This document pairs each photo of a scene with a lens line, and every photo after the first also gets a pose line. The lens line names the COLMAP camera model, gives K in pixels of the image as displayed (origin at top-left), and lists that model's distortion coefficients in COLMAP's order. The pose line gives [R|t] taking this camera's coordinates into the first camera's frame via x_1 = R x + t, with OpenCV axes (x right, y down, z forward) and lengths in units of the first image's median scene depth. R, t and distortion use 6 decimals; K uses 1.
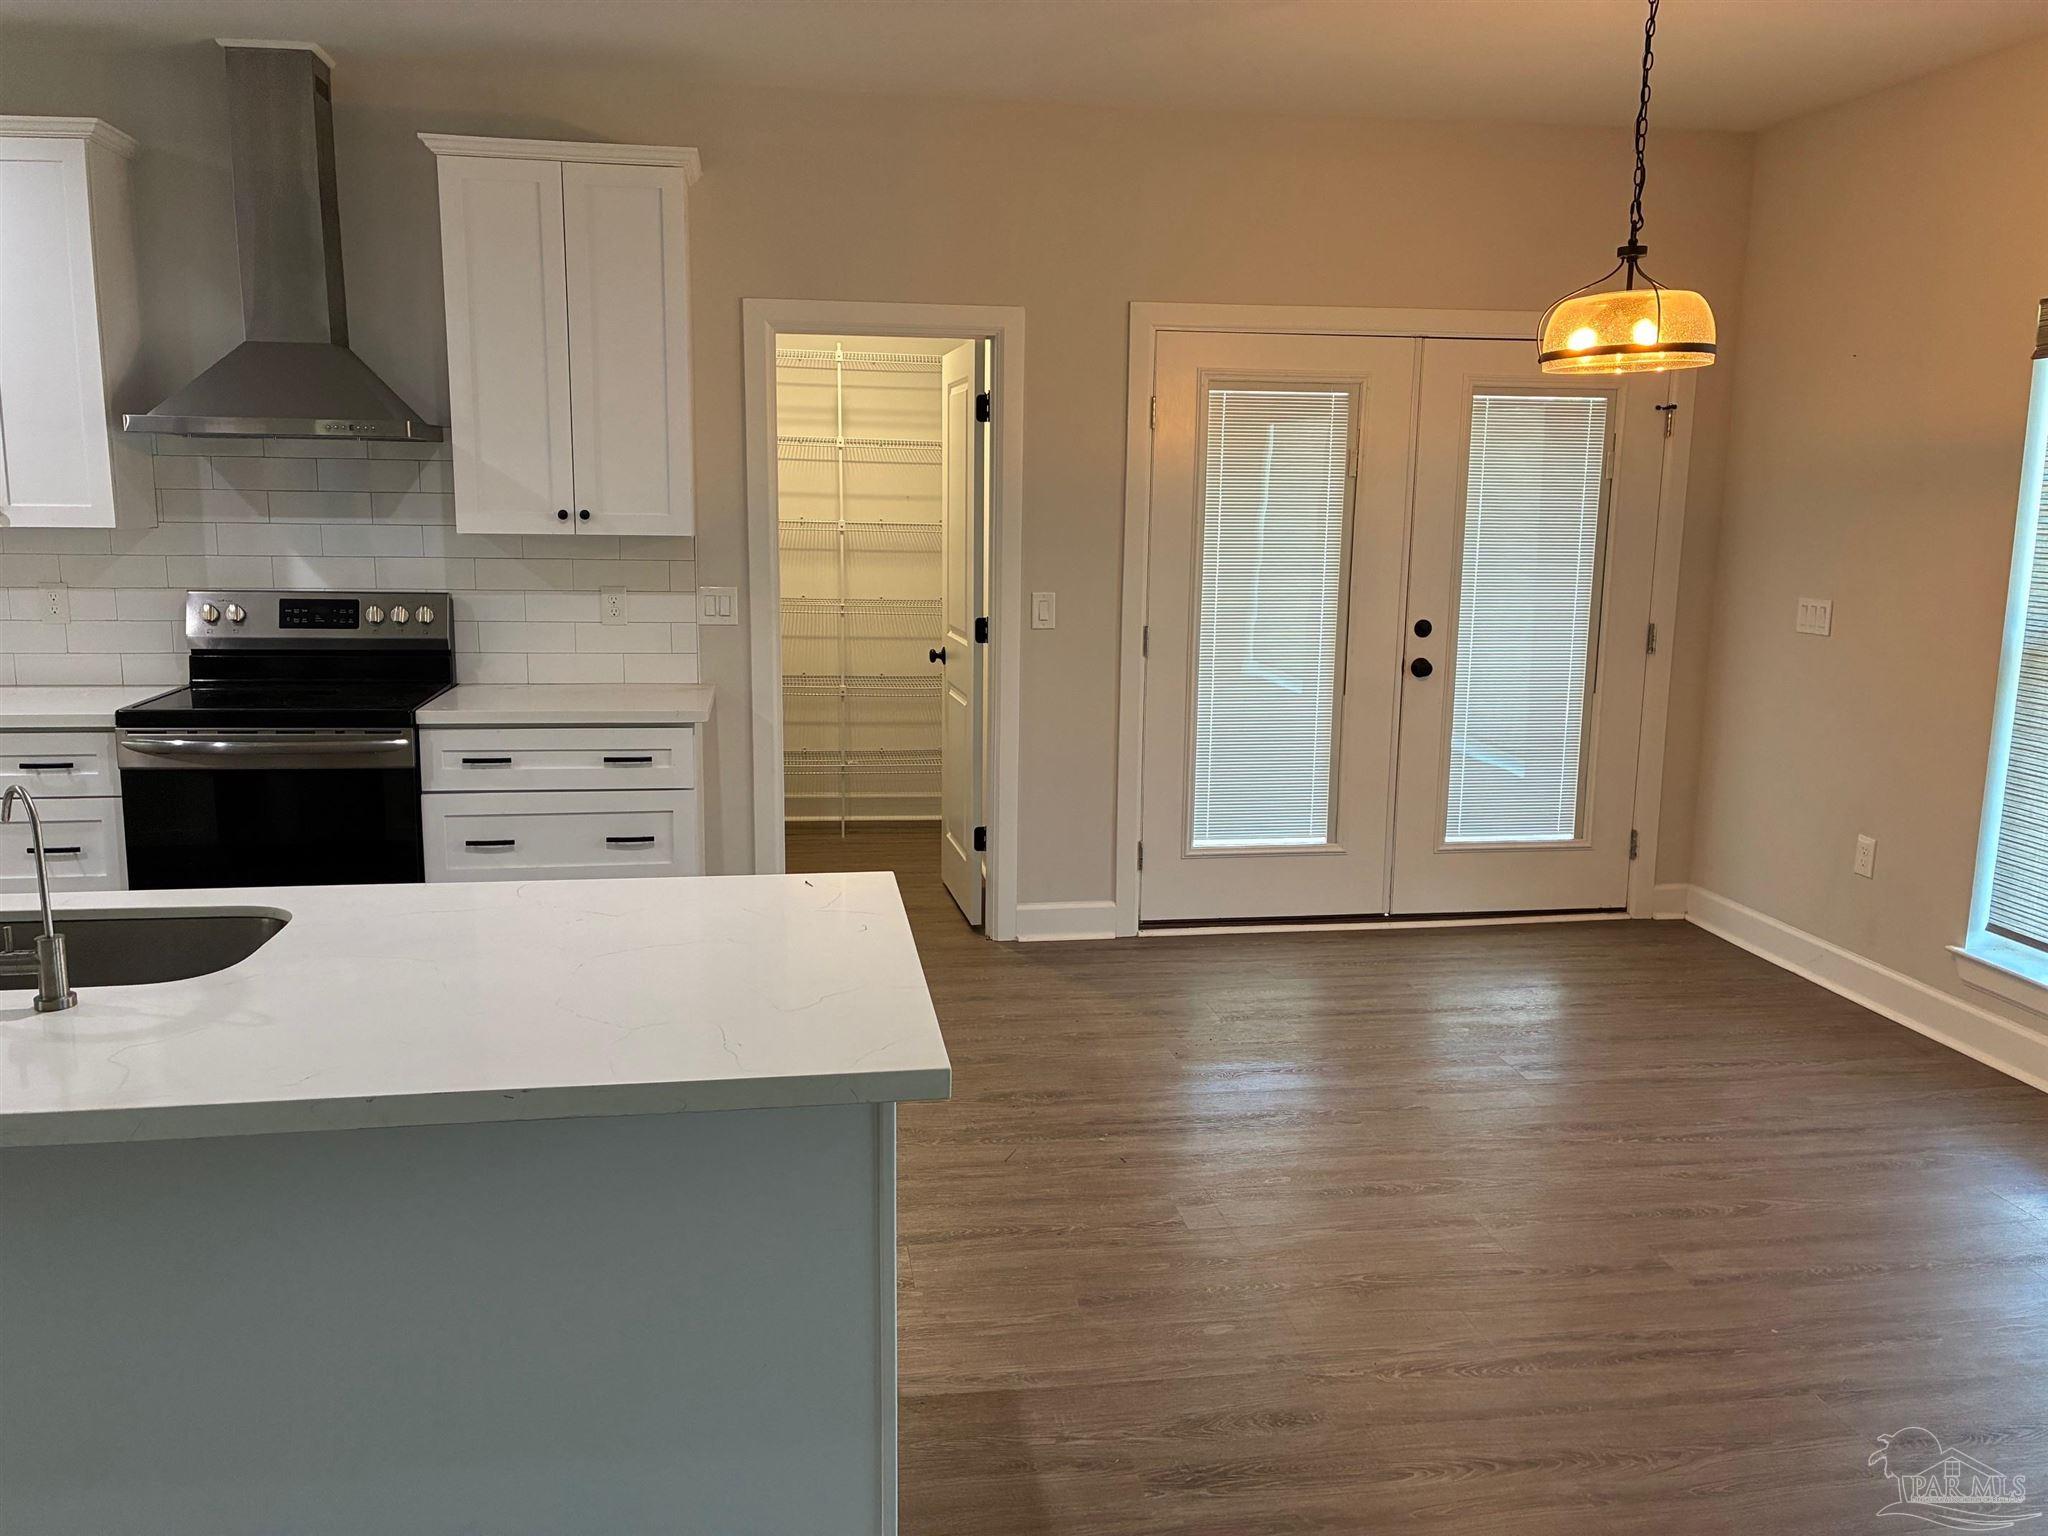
lens RADIAL K [[1579.2, 0, 1010.6], [0, 1579.2, 769.4], [0, 0, 1]] dist [0.053487, -0.059433]
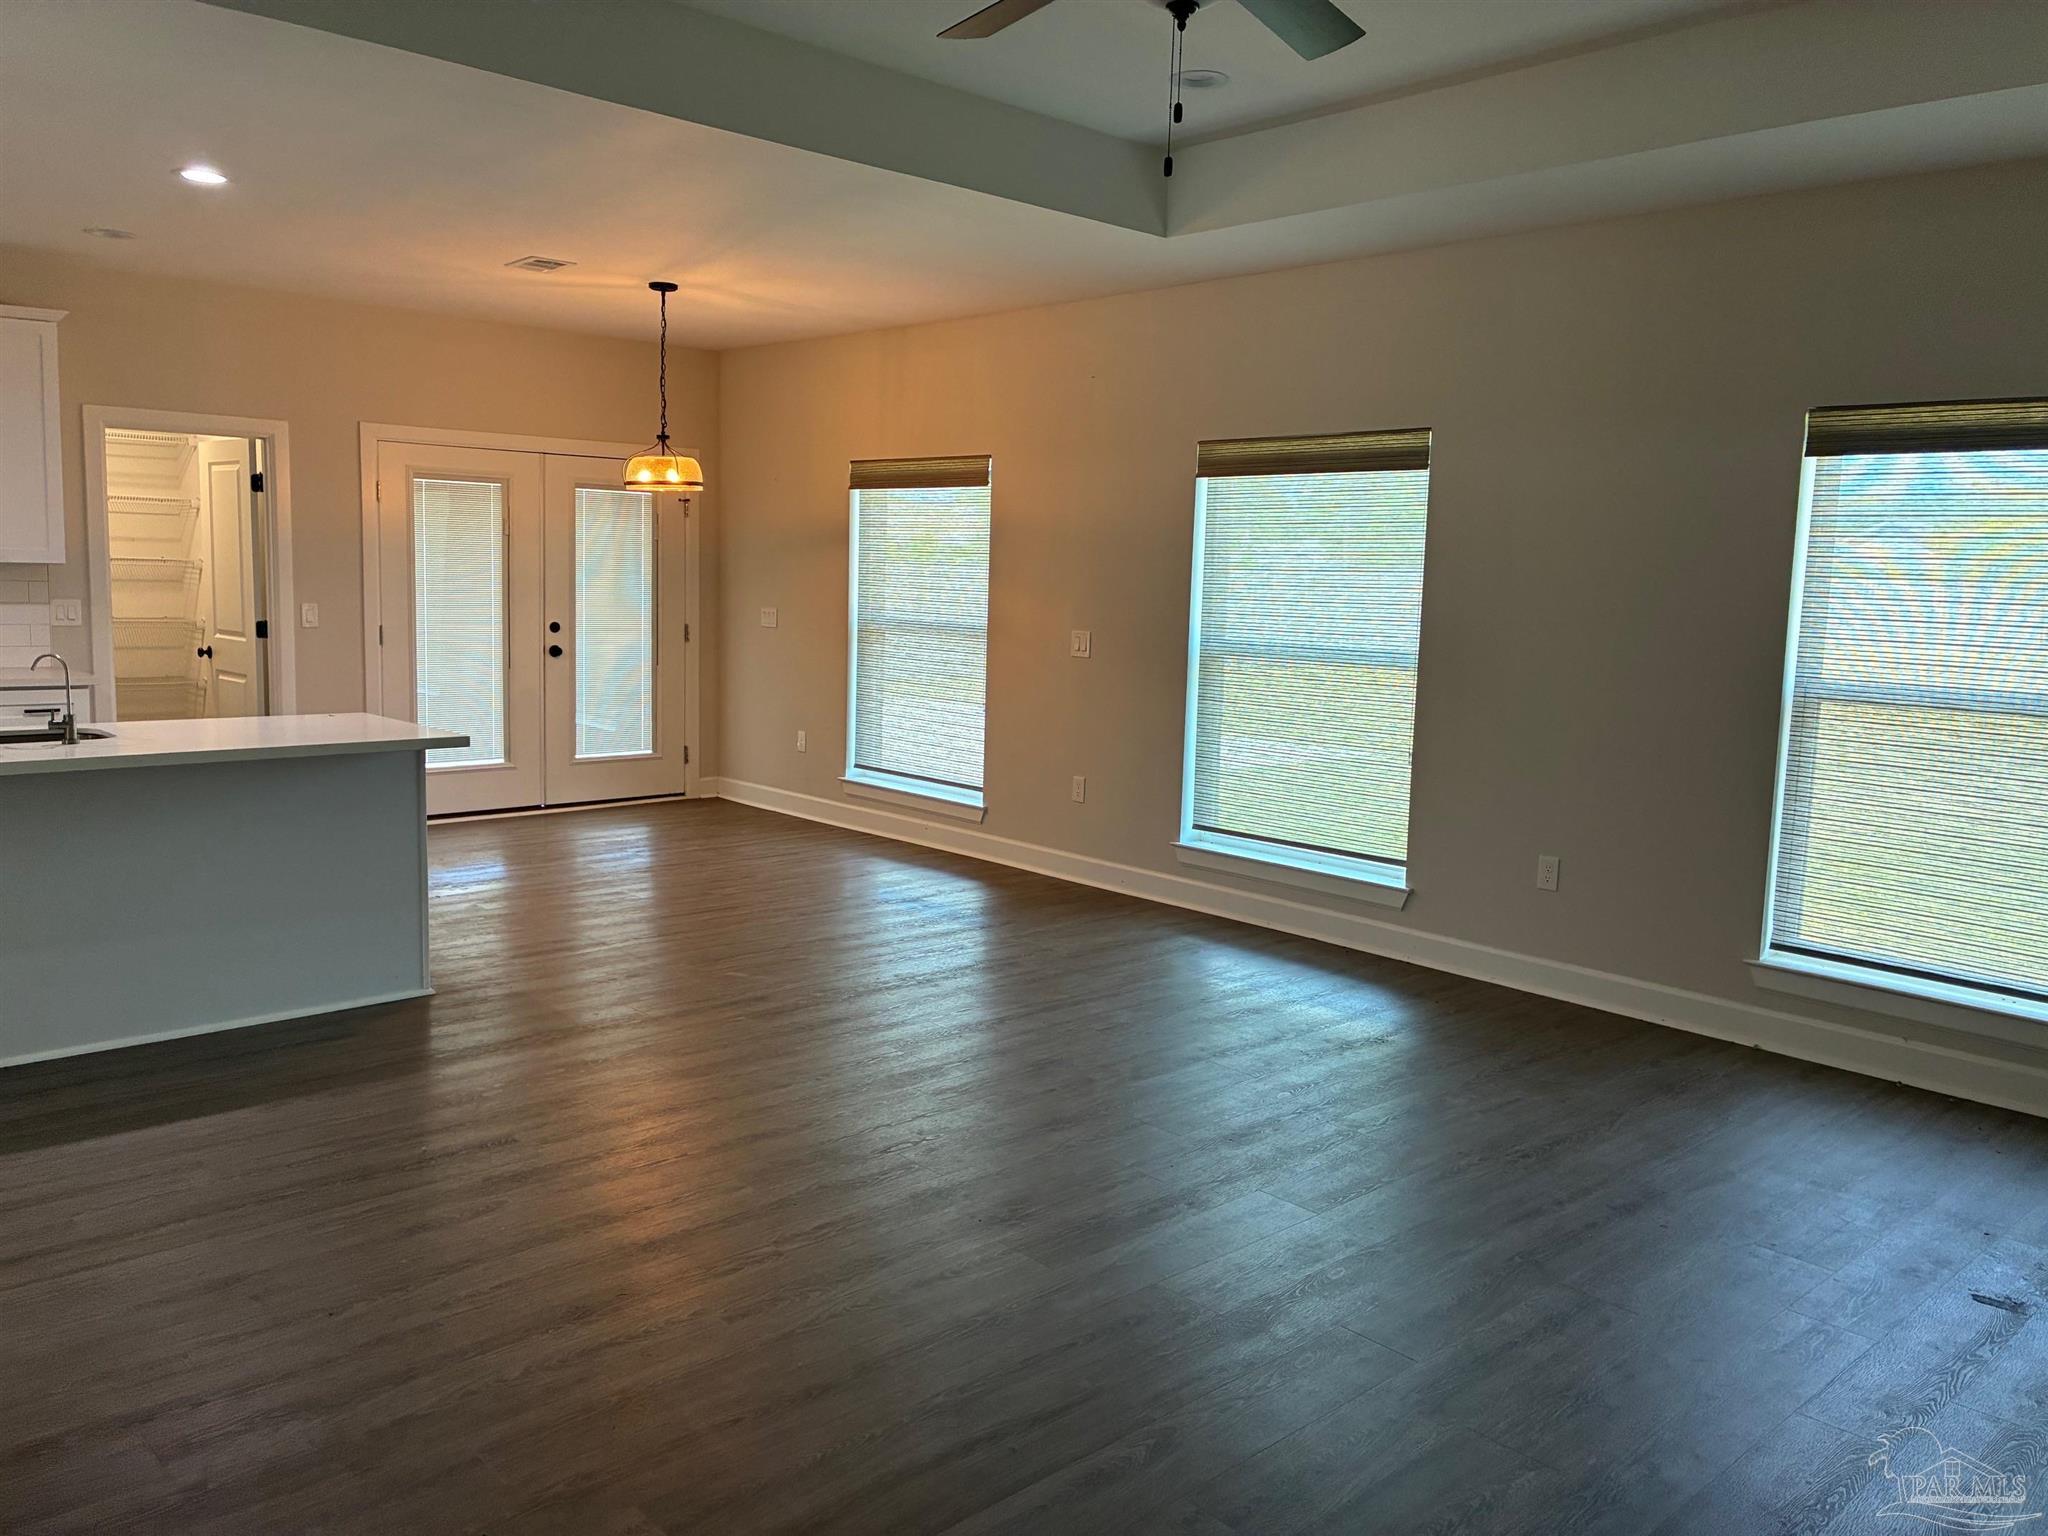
lens RADIAL K [[1554.6, 0, 1017.8], [0, 1554.6, 754.2], [0, 0, 1]] dist [0.052124, -0.048554]
pose [[0.830485, -0.055911, 0.554228, -0.269266], [0.077202, 0.996901, -0.015116, 0.113625], [-0.551666, 0.055340, 0.832227, -0.661413]]
